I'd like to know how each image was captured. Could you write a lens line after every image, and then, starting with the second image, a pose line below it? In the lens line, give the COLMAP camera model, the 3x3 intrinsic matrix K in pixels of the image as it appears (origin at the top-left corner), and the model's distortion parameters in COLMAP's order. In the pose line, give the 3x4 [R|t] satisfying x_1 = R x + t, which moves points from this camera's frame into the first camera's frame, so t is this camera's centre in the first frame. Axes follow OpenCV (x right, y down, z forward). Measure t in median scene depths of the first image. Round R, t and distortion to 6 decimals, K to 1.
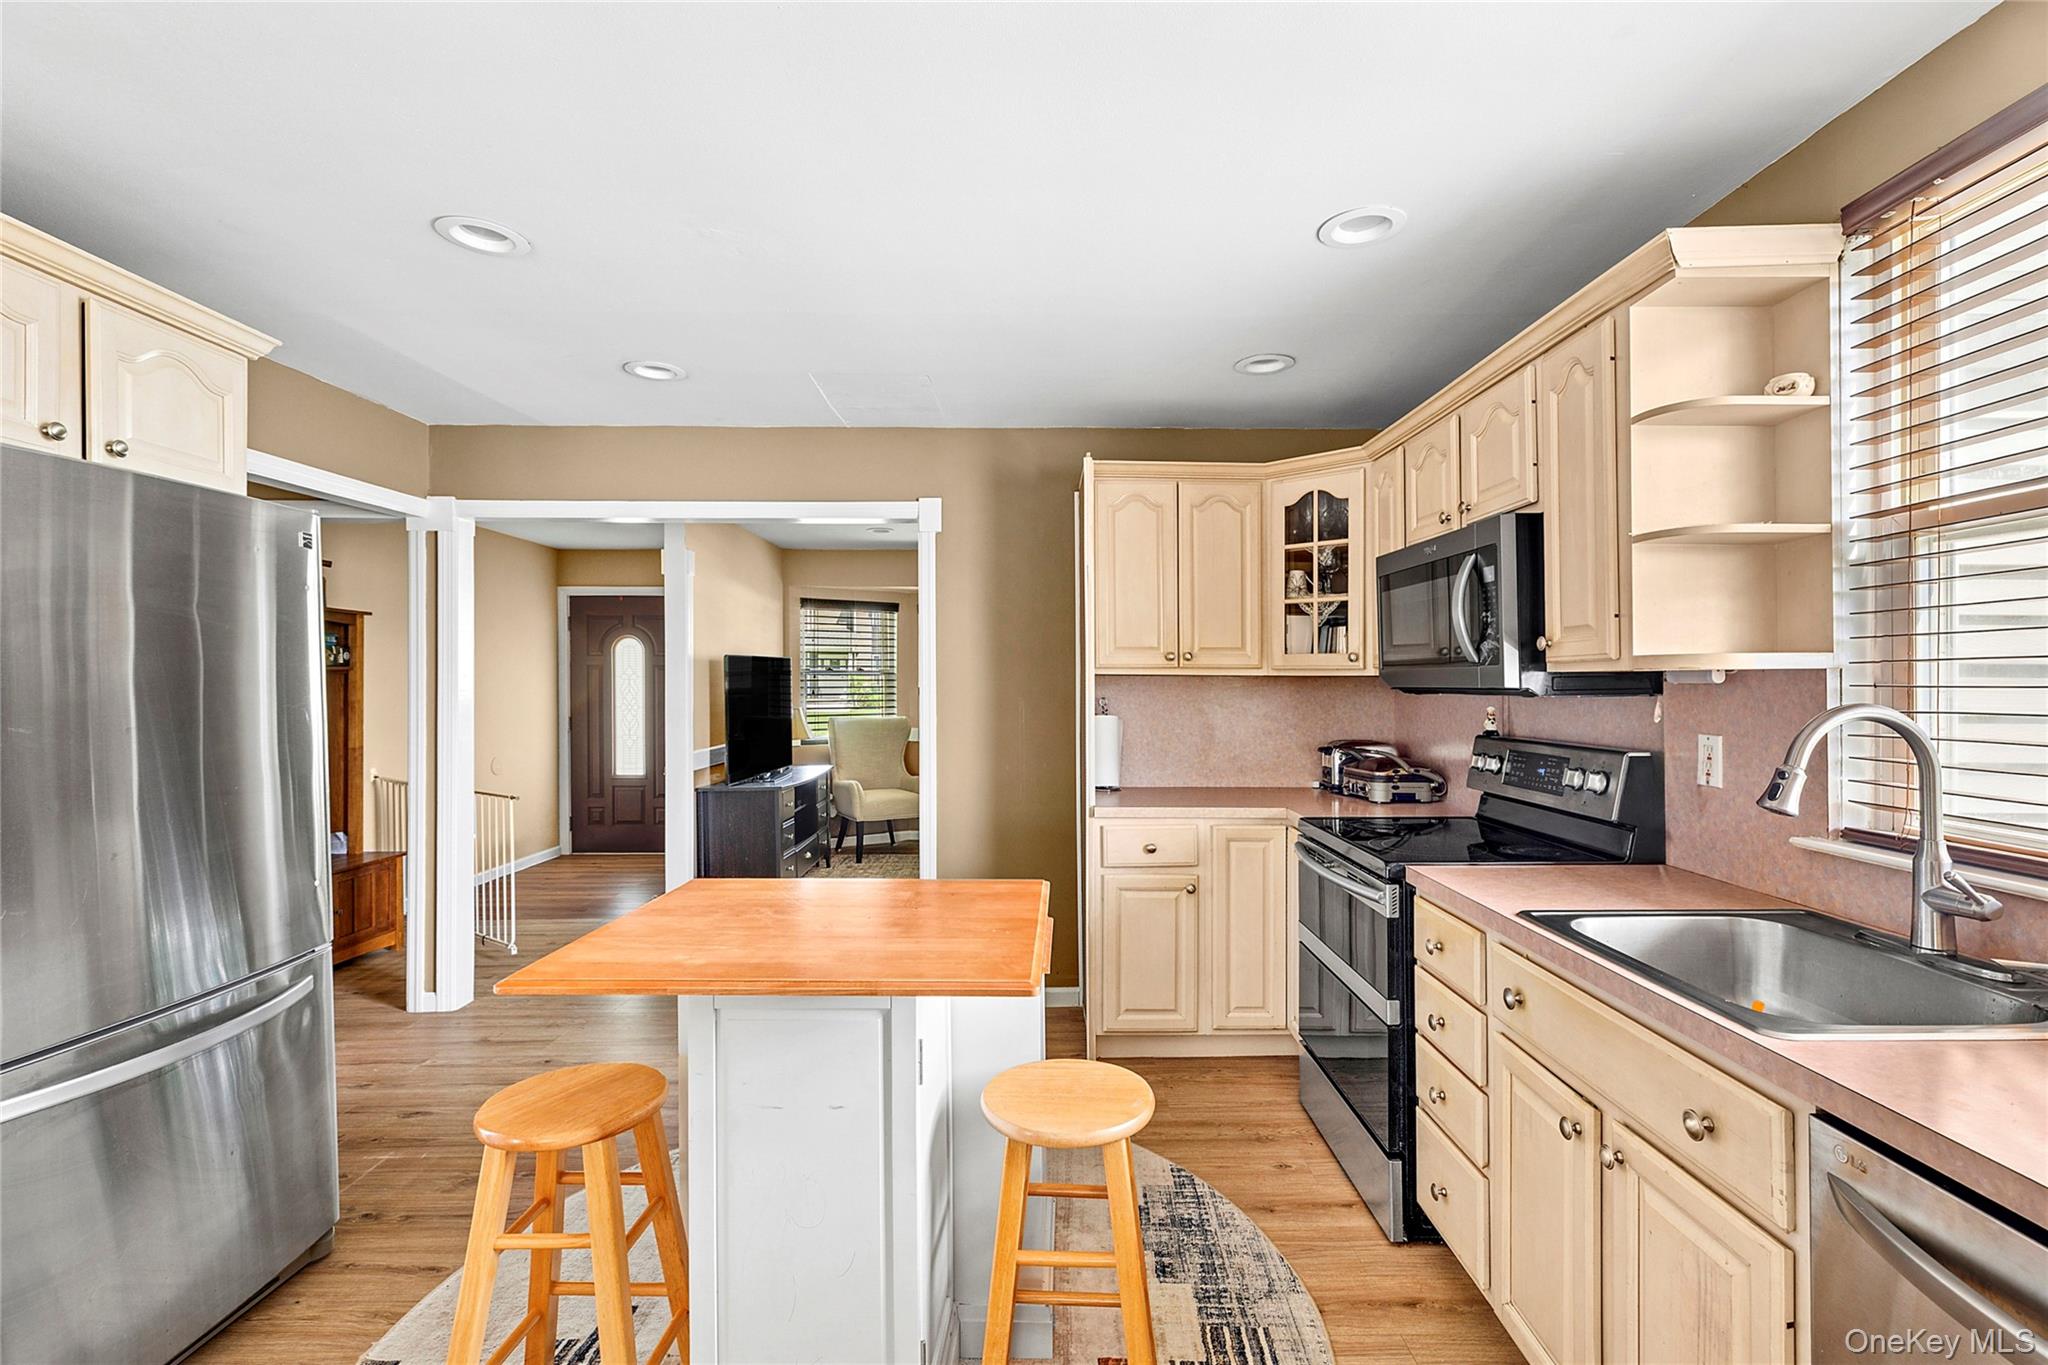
lens RADIAL K [[919.7, 0, 1032.6], [0, 919.7, 689.1], [0, 0, 1]] dist [-0.000638, -0.000047]
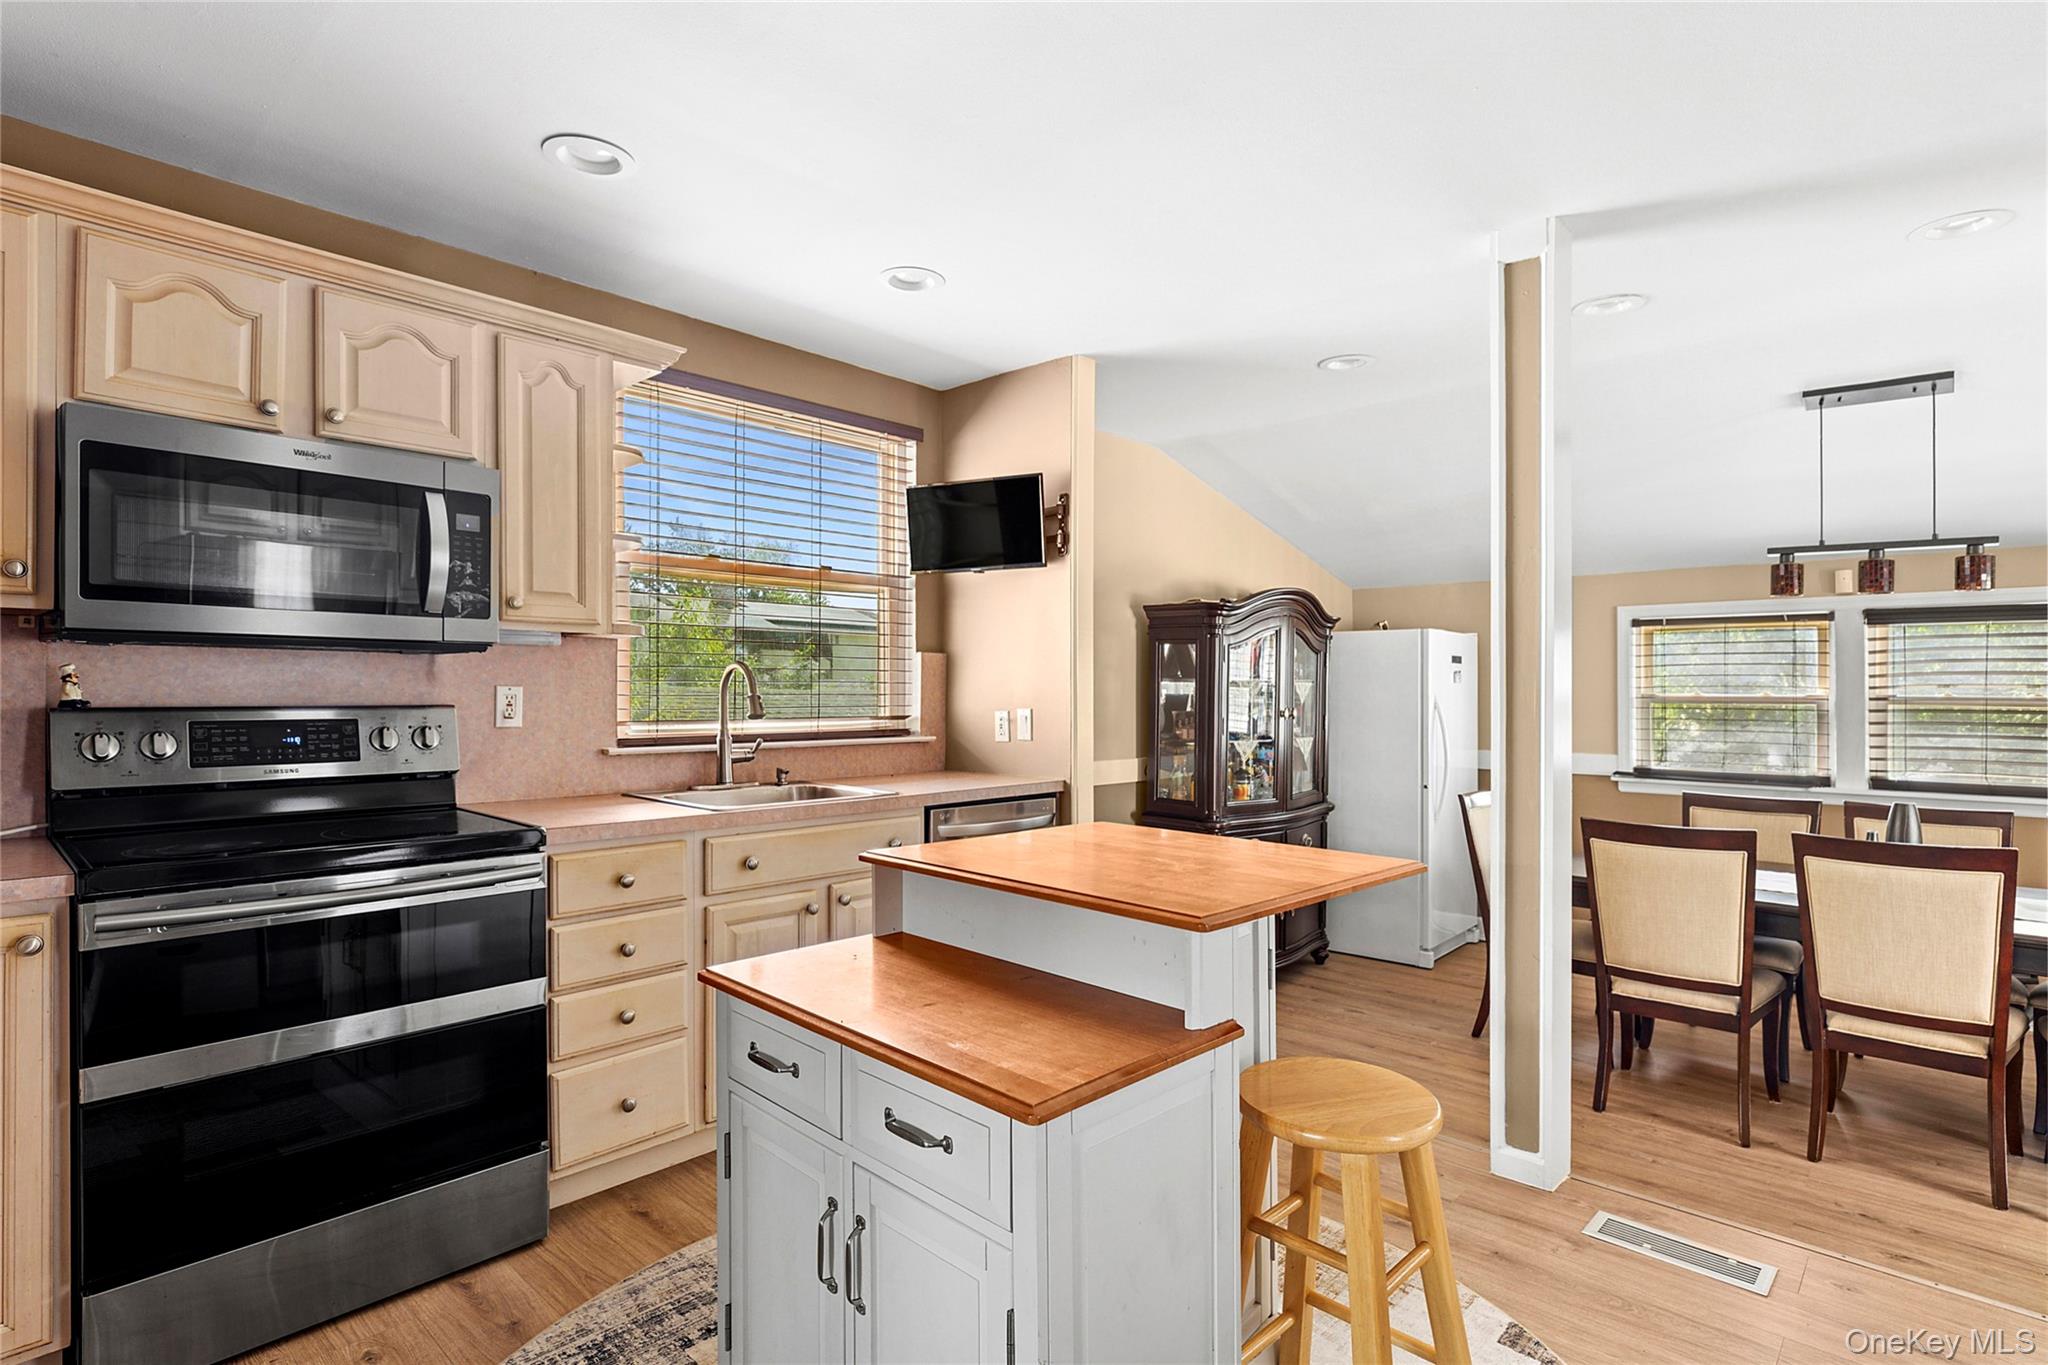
lens RADIAL K [[989.3, 0, 1025.1], [0, 989.3, 684.7], [0, 0, 1]] dist [0.001550, 0.000146]
pose [[-0.717475, 0.005302, 0.696564, -0.658833], [0.005113, 0.999984, -0.002346, 0.051144], [-0.696565, 0.001879, -0.717491, 1.393050]]
